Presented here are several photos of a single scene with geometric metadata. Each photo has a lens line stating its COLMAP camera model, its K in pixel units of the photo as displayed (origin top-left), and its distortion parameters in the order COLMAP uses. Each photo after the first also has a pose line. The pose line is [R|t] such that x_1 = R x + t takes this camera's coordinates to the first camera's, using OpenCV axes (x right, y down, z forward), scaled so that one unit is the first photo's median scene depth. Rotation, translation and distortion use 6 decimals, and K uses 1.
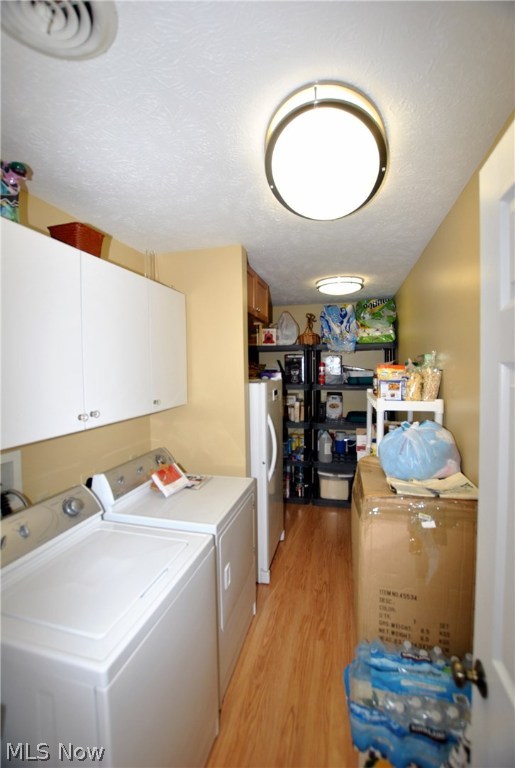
lens RADIAL K [[339.0, 0, 257.3], [0, 339.0, 381.1], [0, 0, 1]] dist [-0.015154, -0.000185]
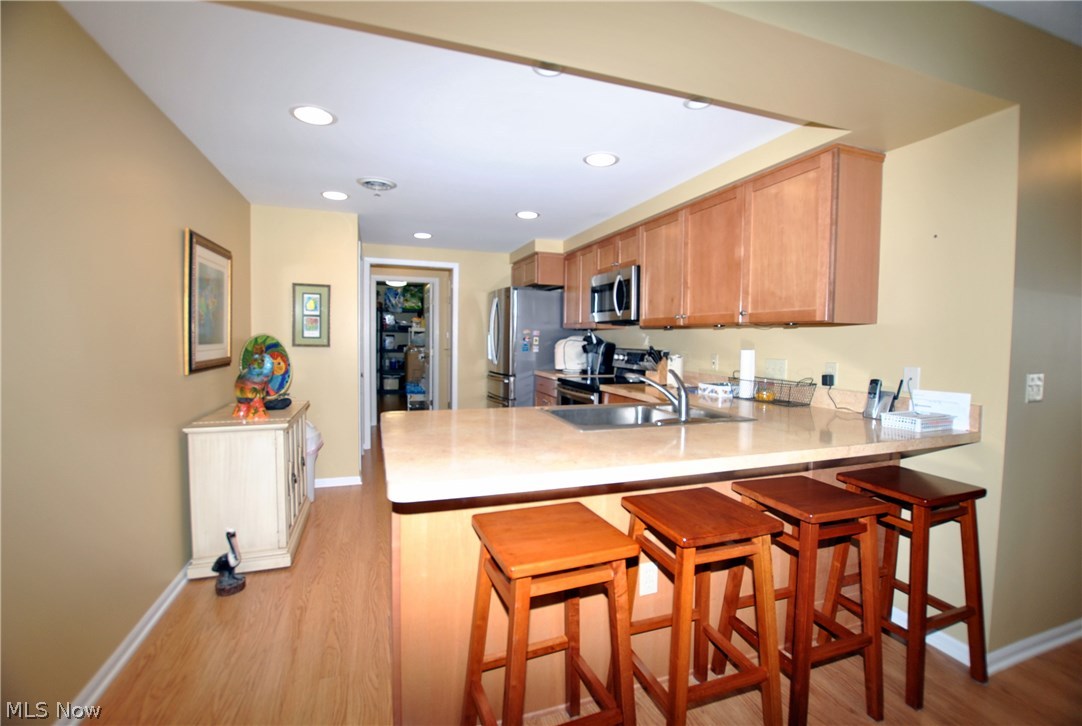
lens RADIAL K [[477.6, 0, 547.2], [0, 477.6, 355.4], [0, 0, 1]] dist [-0.015154, -0.000185]
pose [[0.823563, 0.002450, 0.567219, -0.790096], [0.002587, 0.999964, -0.008075, 0.248906], [-0.567218, 0.008117, 0.823528, -2.359334]]
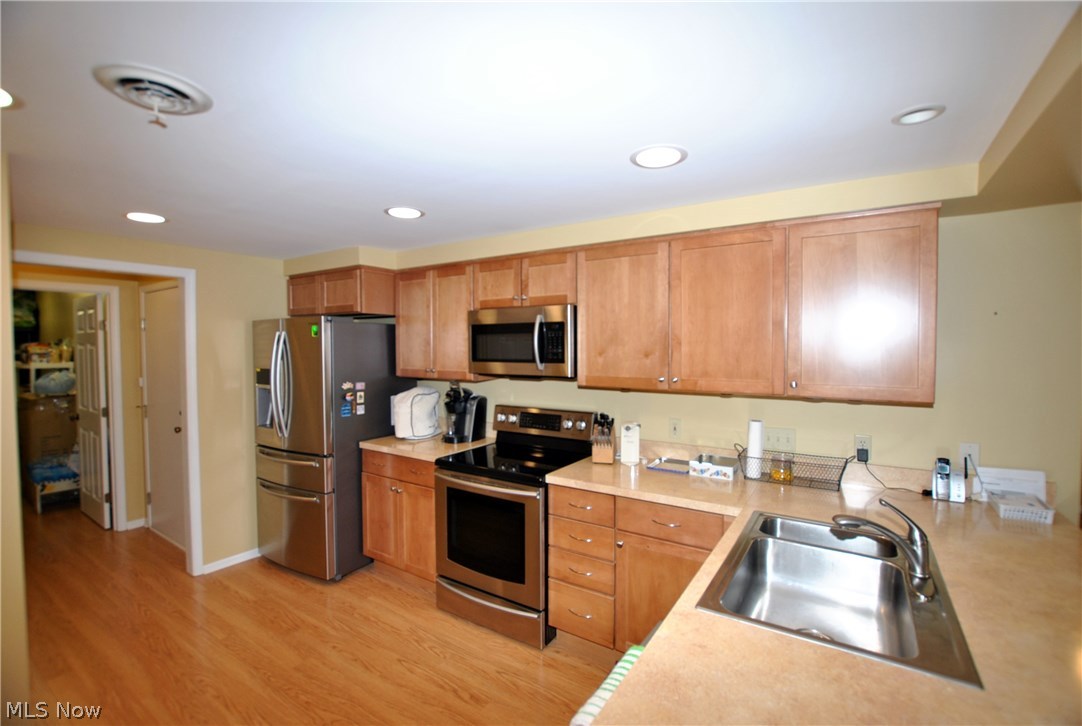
lens RADIAL K [[477.6, 0, 540.4], [0, 477.6, 357.8], [0, 0, 1]] dist [-0.015154, -0.000185]
pose [[0.336076, -0.009907, 0.941783, -0.782846], [0.045094, 0.998967, -0.005583, 0.115592], [-0.940755, 0.044345, 0.336175, -1.733101]]
